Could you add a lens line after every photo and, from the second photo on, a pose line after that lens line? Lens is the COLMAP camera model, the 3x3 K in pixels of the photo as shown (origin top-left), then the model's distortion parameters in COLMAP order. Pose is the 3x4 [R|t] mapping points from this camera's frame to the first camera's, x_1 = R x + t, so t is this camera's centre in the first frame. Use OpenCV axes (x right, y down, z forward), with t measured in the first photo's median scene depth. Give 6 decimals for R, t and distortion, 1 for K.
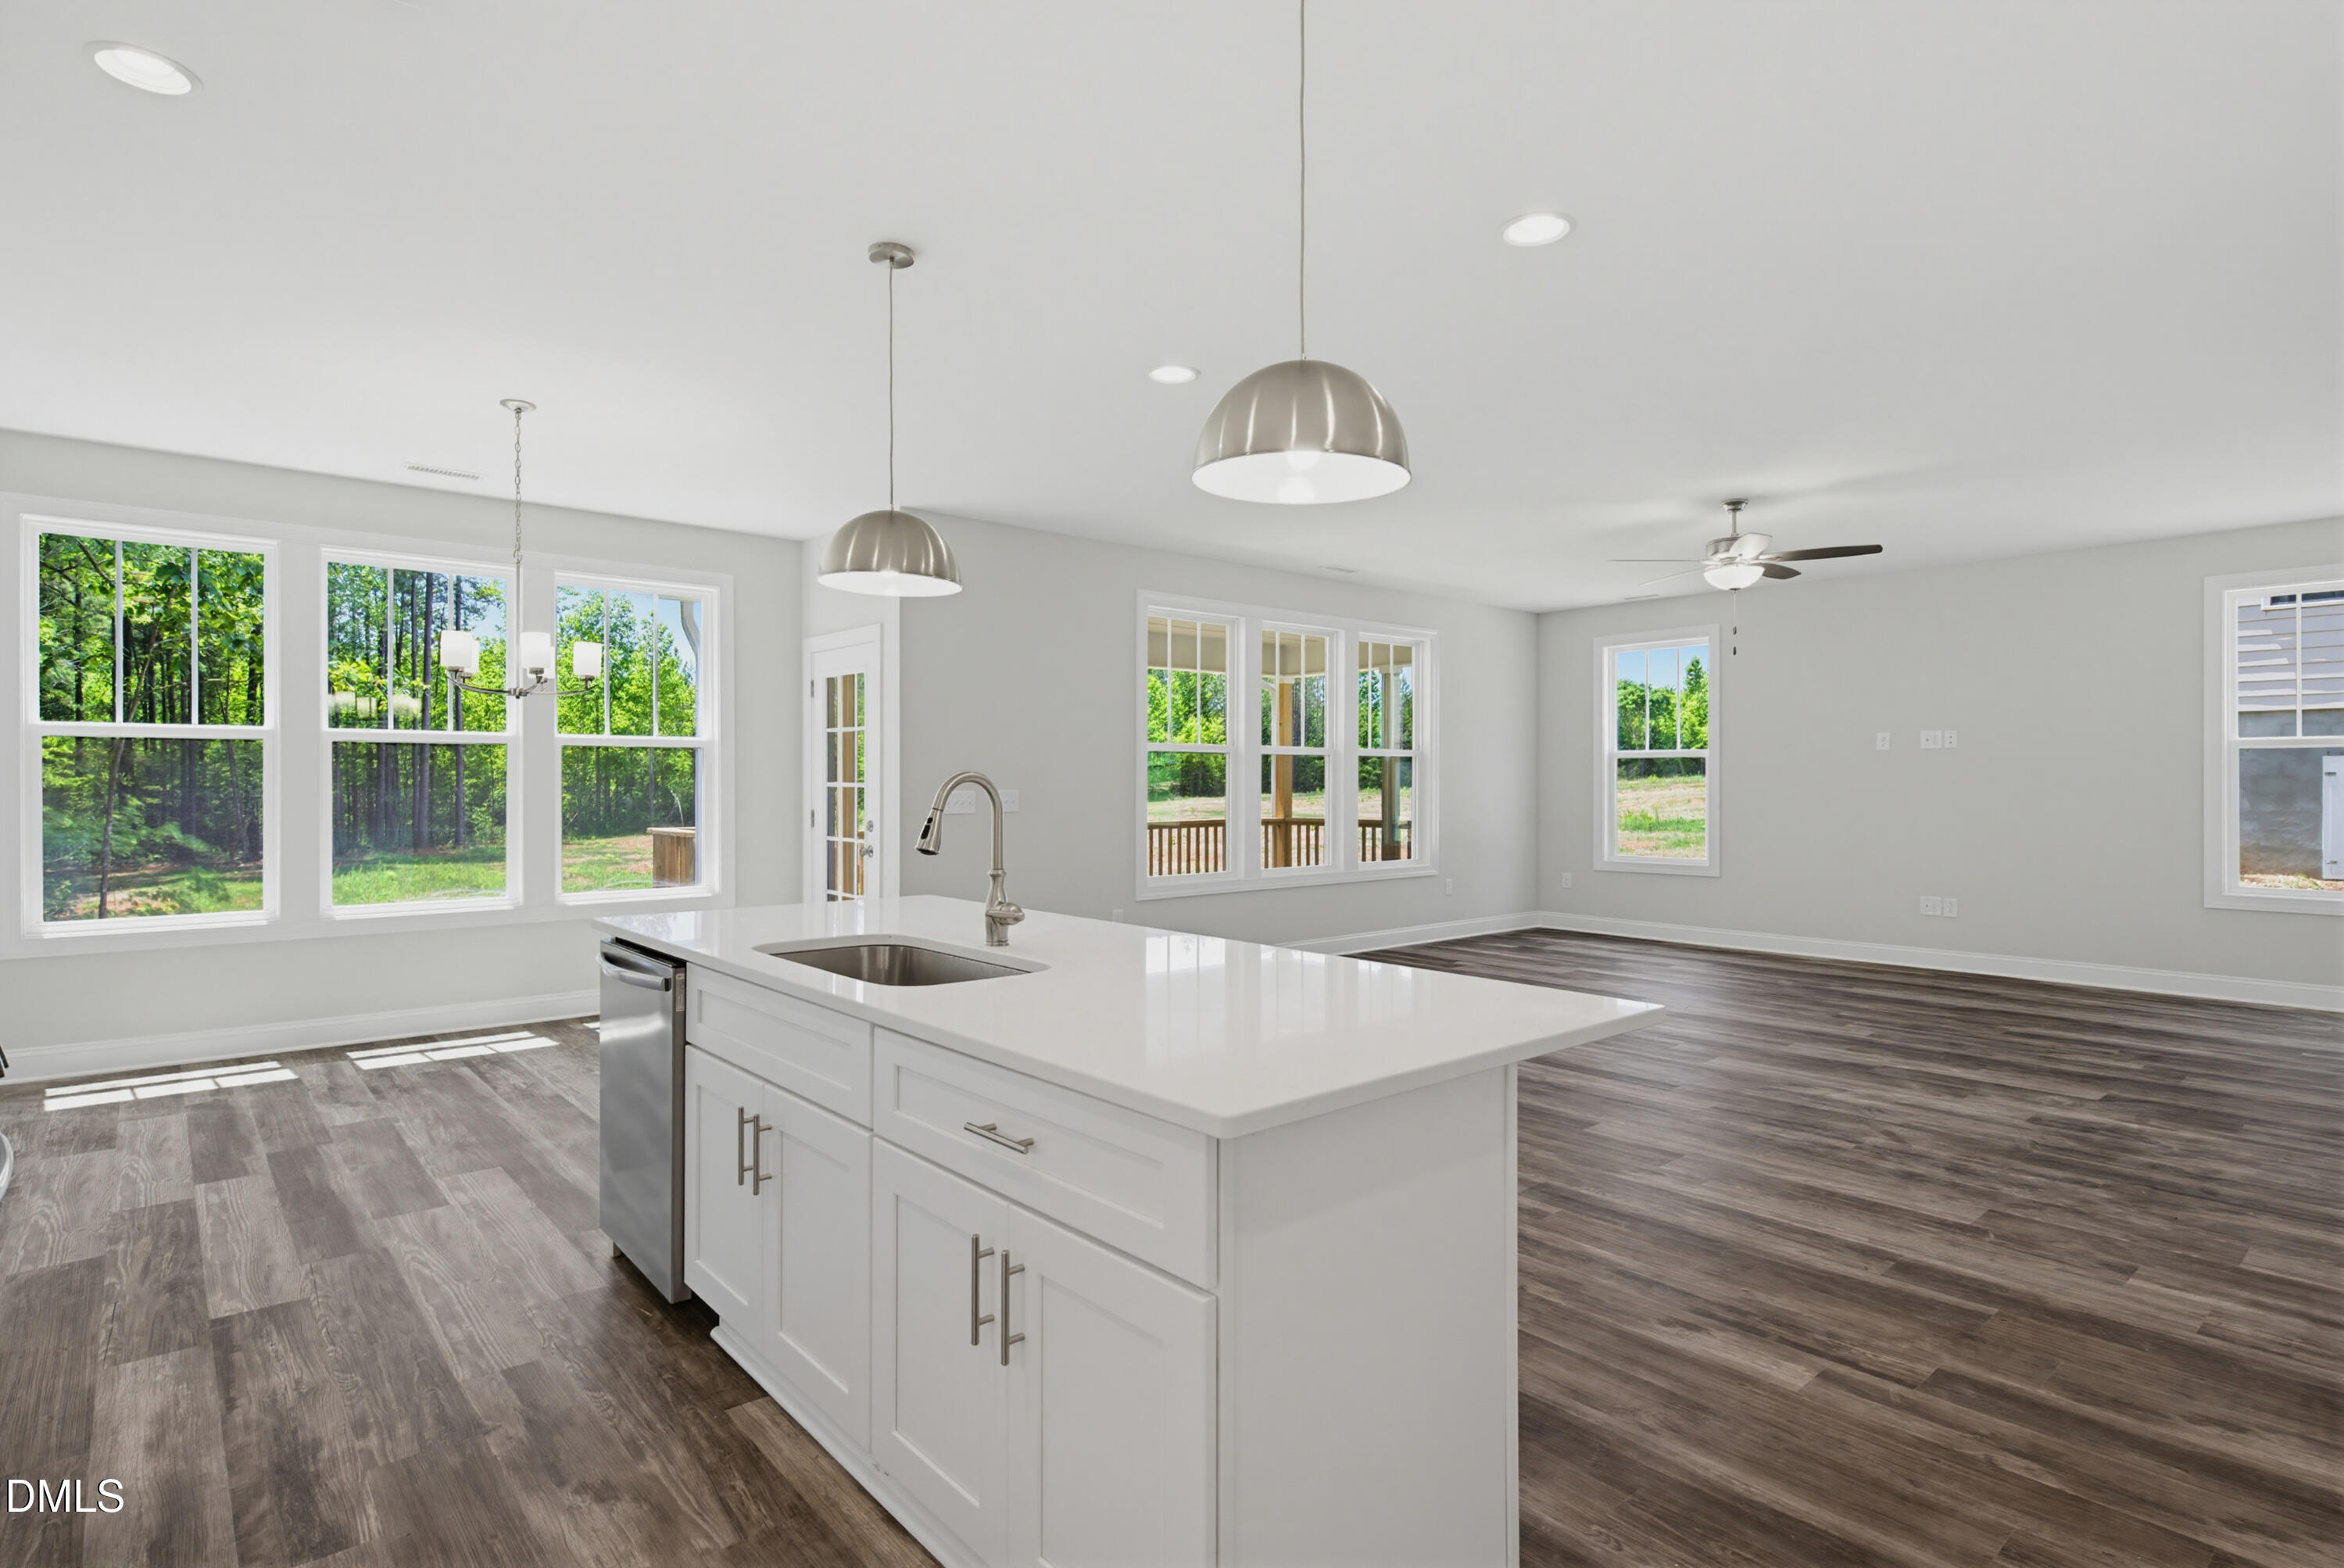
lens RADIAL K [[1186.9, 0, 1174.3], [0, 1186.9, 781.7], [0, 0, 1]] dist [-0.000558, -0.002717]
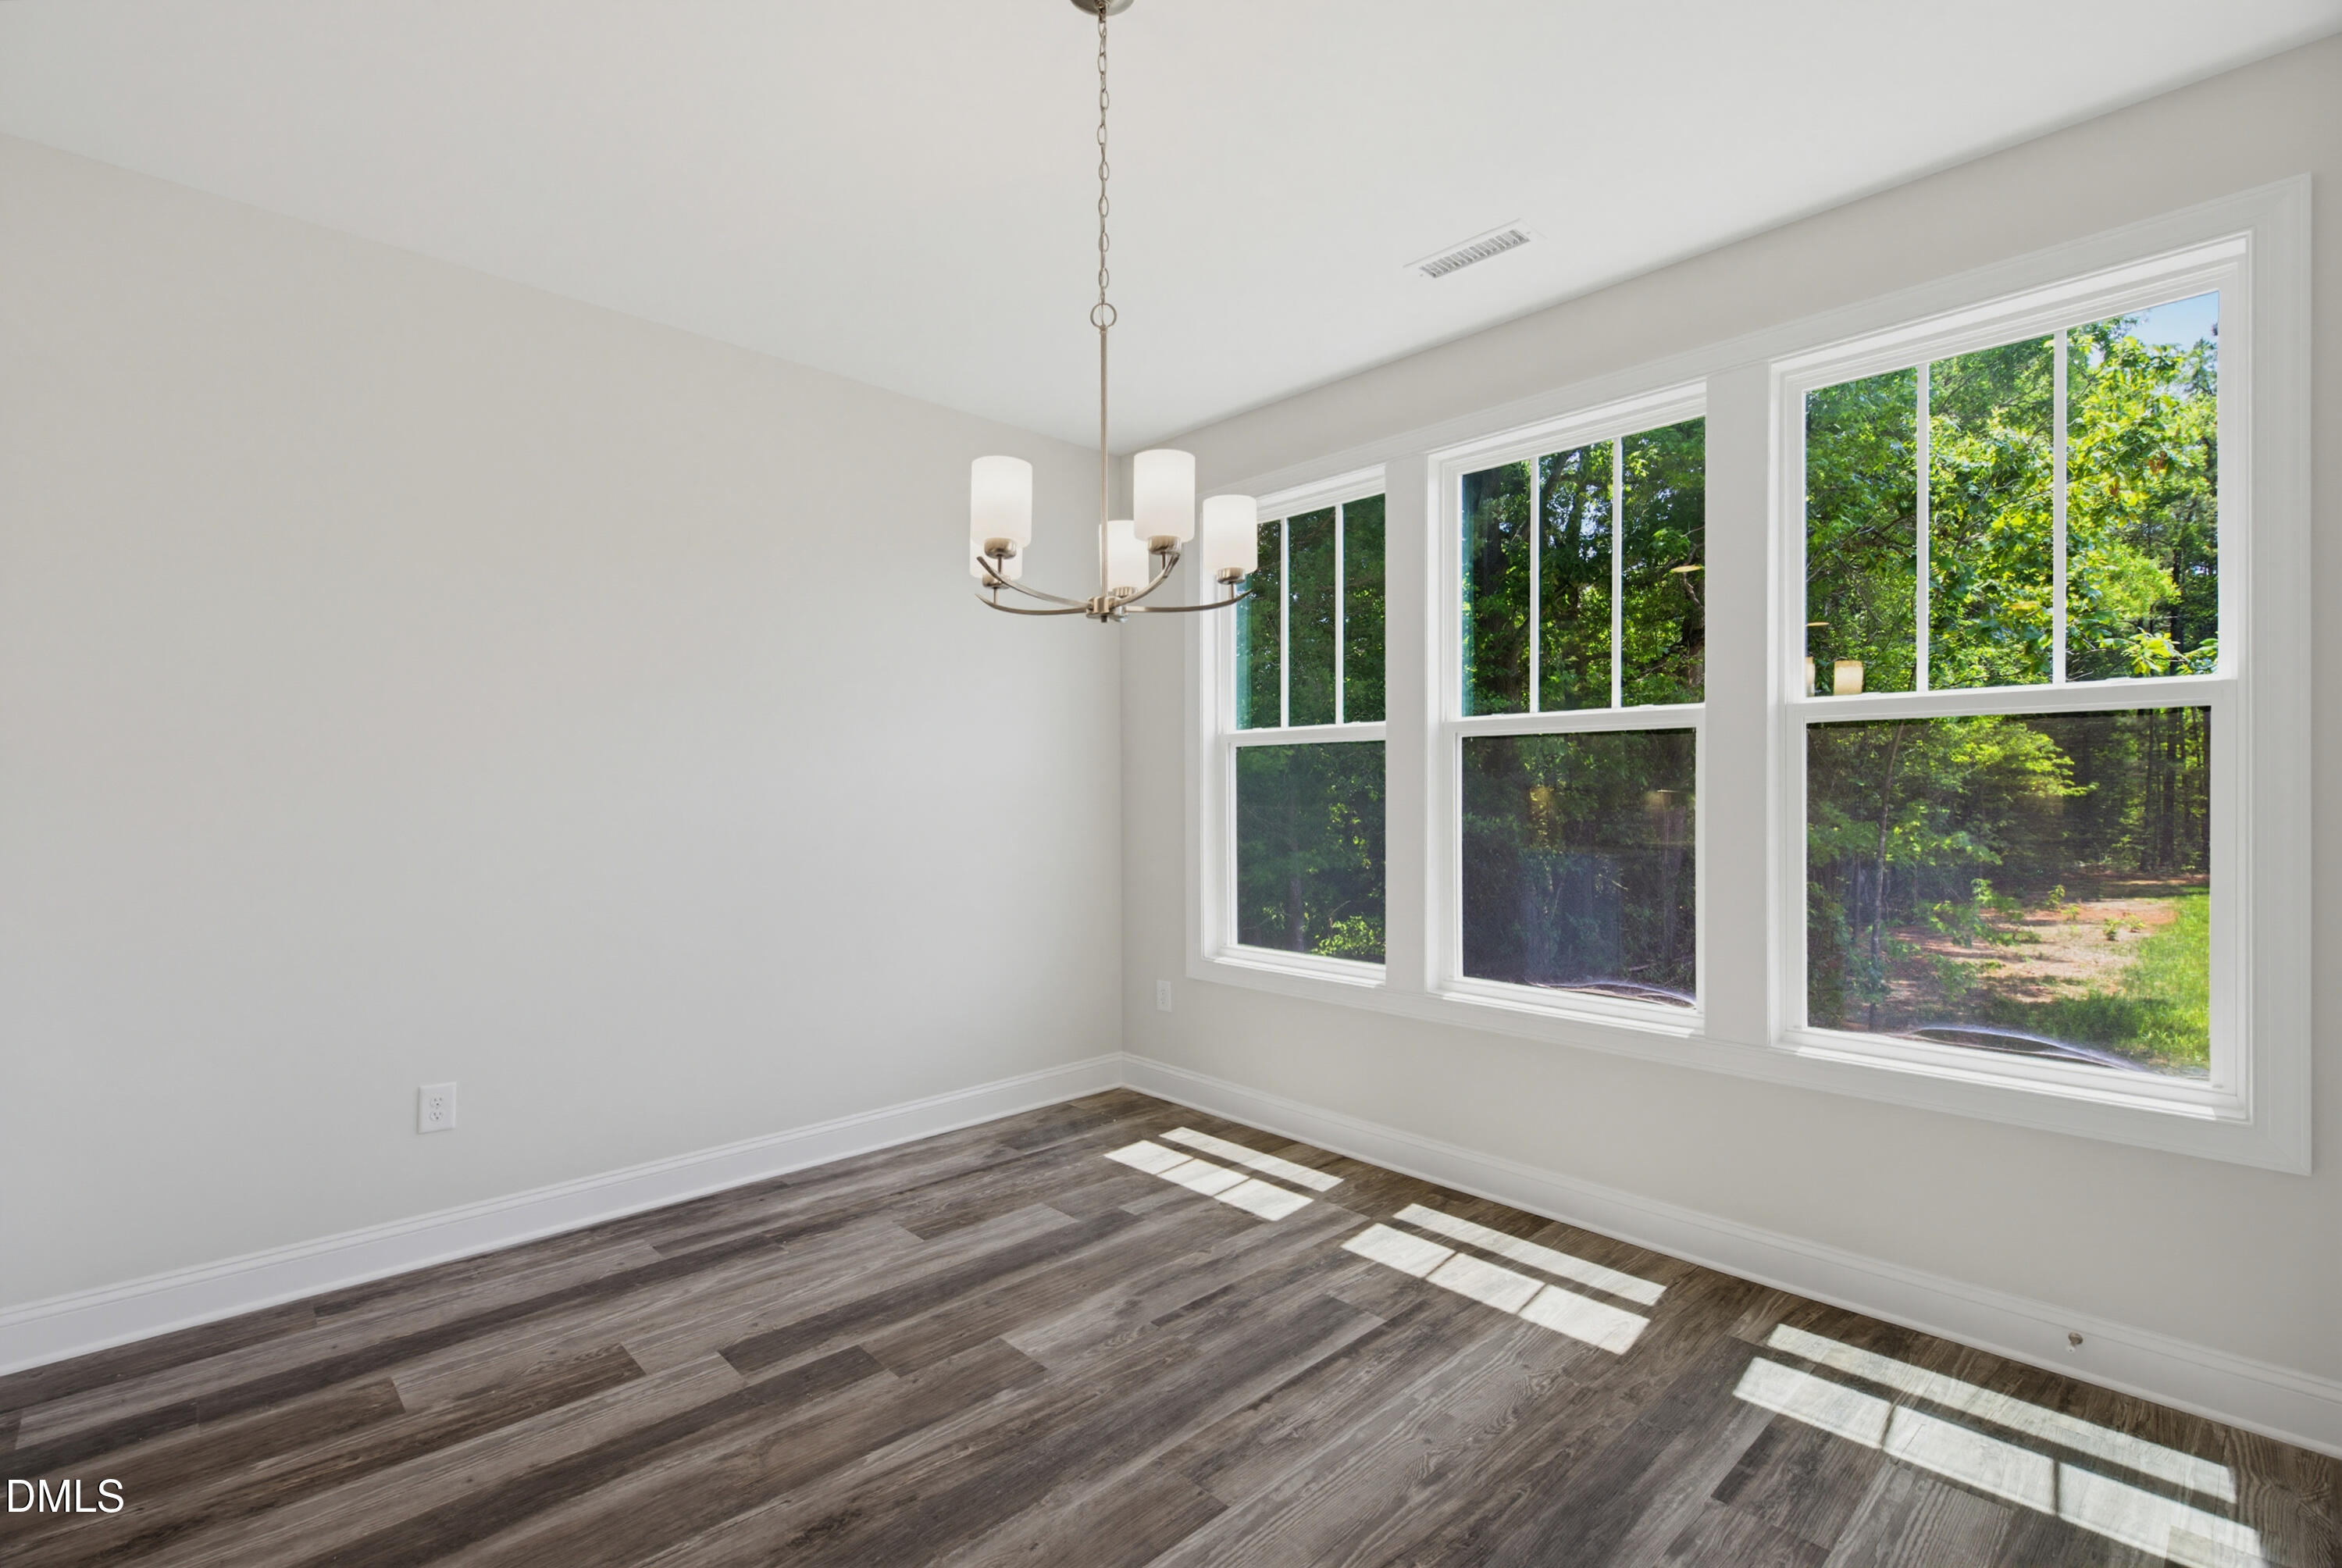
lens RADIAL K [[1060.6, 0, 1164.5], [0, 1060.6, 783.0], [0, 0, 1]] dist [0.000138, -0.000403]
pose [[0.048458, -0.008310, -0.998791, -0.199923], [0.000662, 0.999965, -0.008288, -0.002062], [0.998825, -0.000259, 0.048462, 1.536003]]
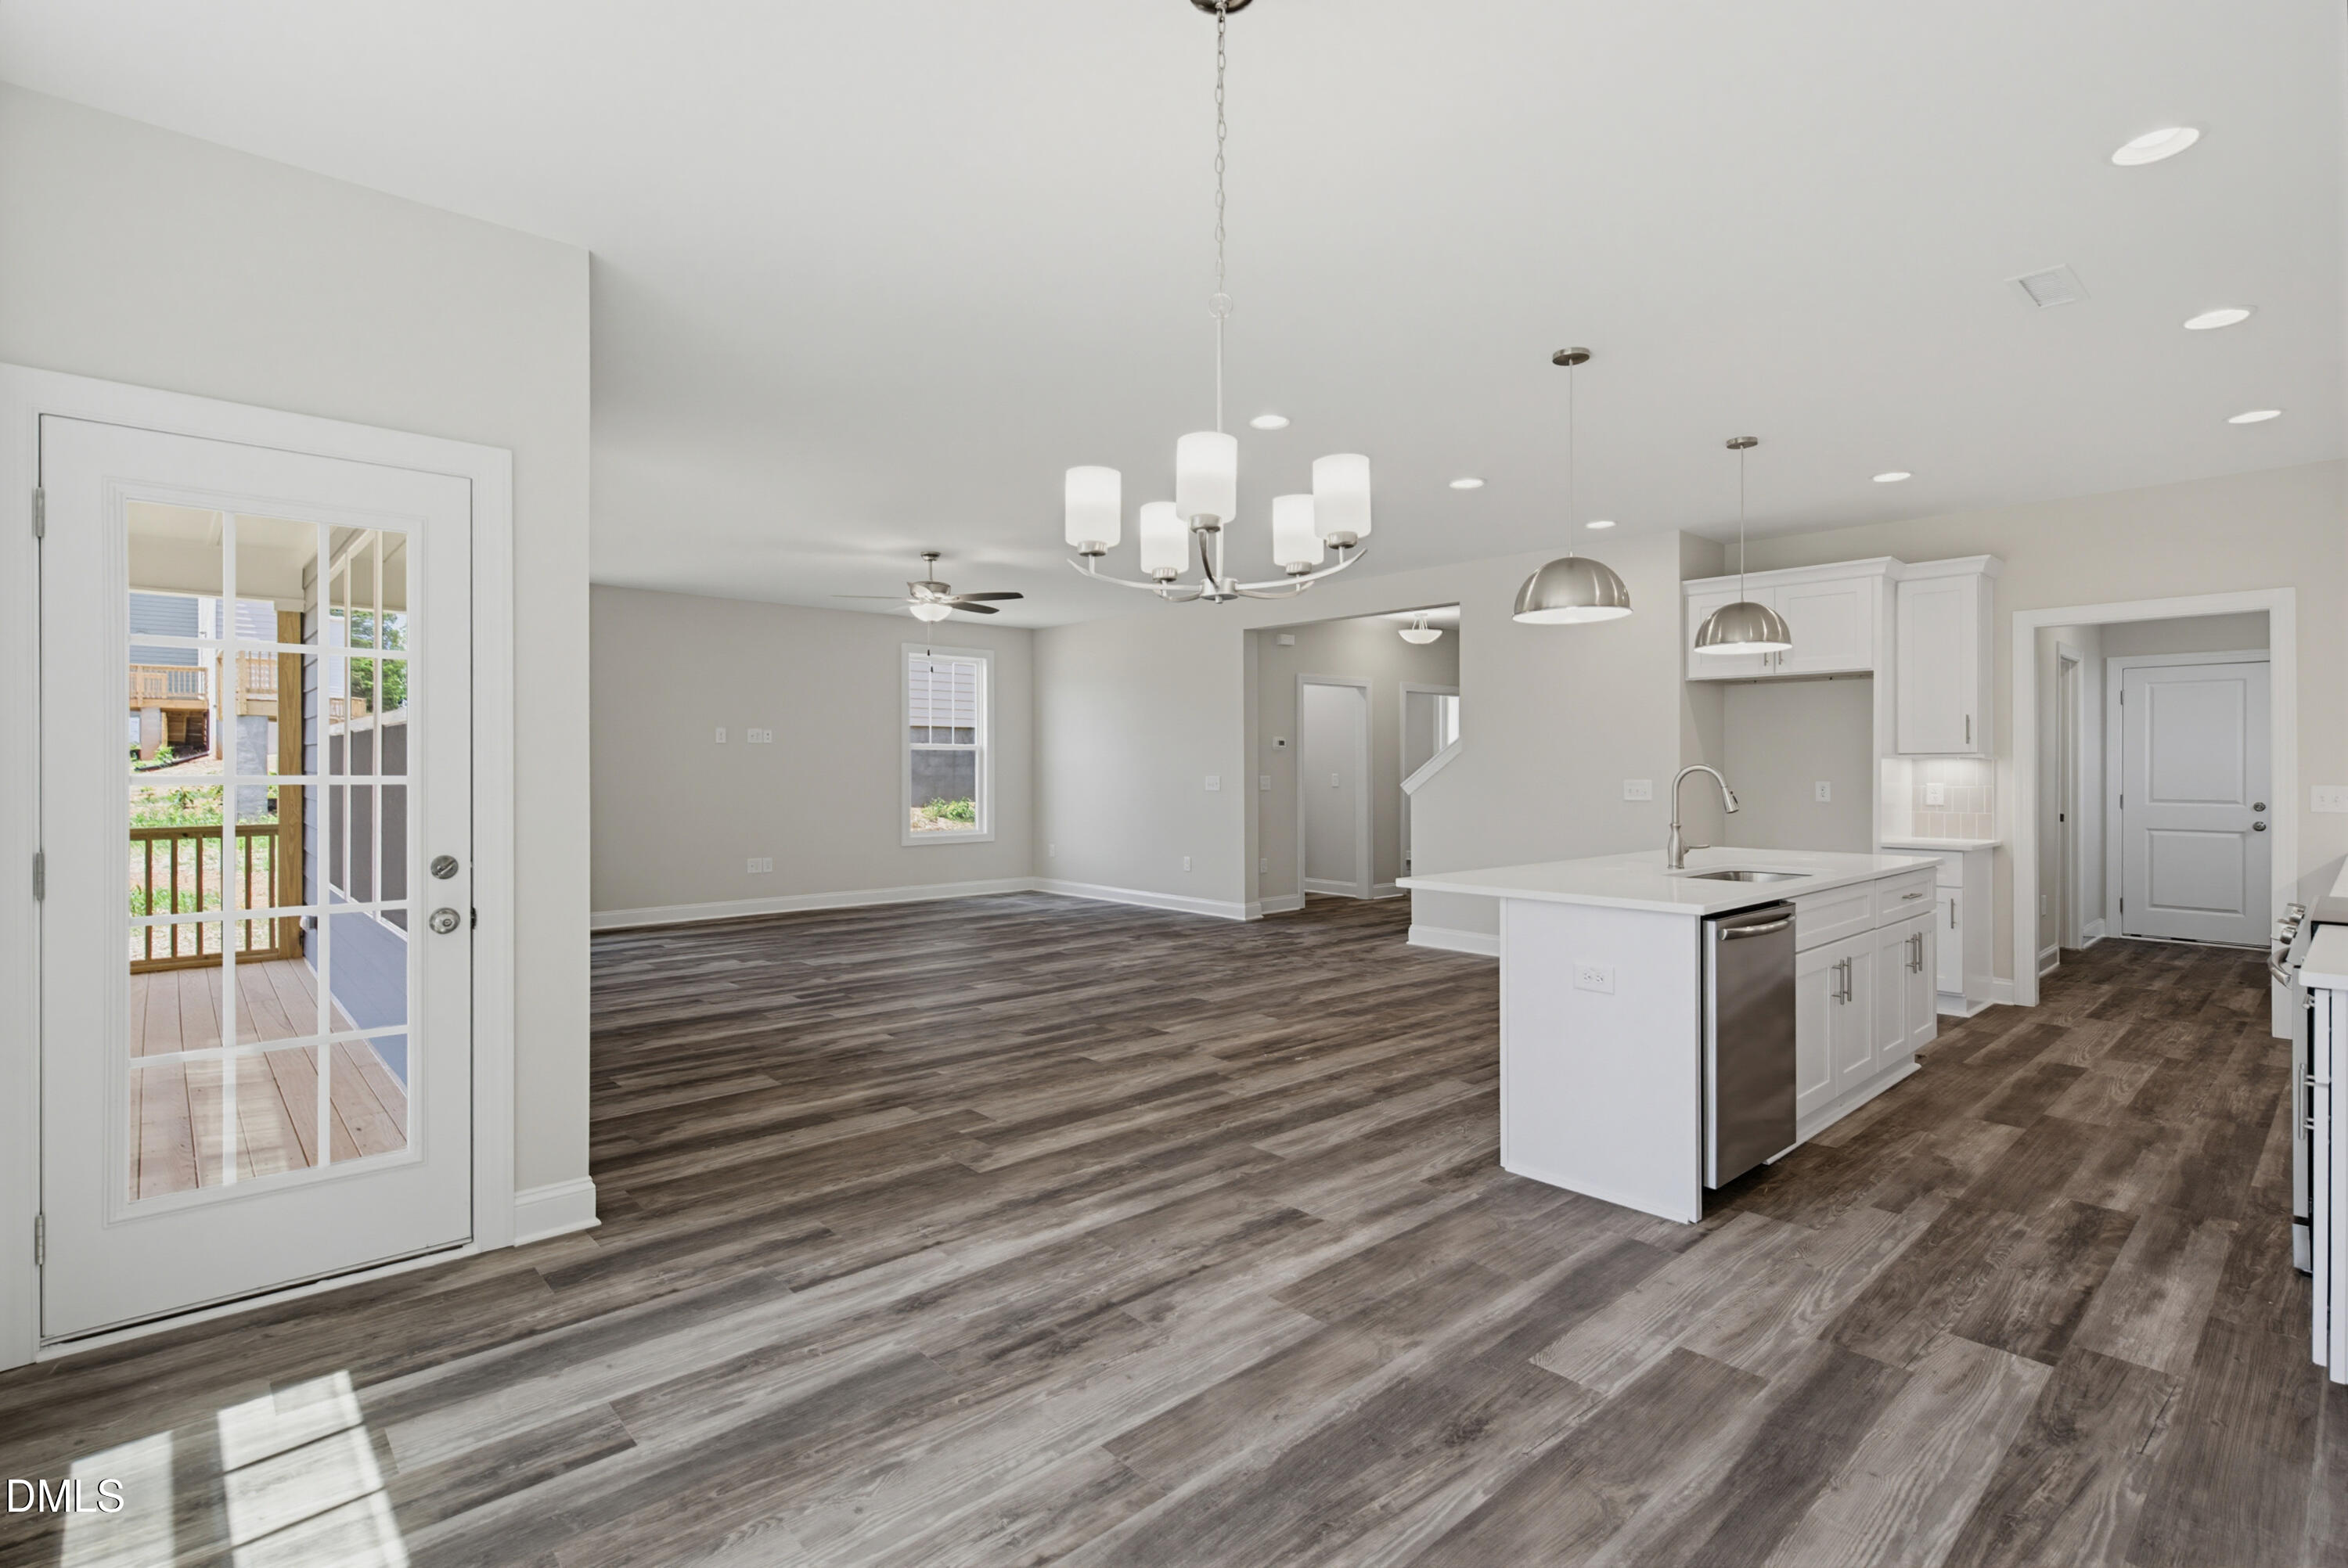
lens RADIAL K [[1115.1, 0, 1167.5], [0, 1115.1, 763.7], [0, 0, 1]] dist [0.001010, -0.001540]
pose [[-0.024544, 0.003440, 0.999693, -1.536205], [0.000466, 0.999994, -0.003430, -0.003197], [-0.999699, 0.000382, -0.024546, 1.580088]]
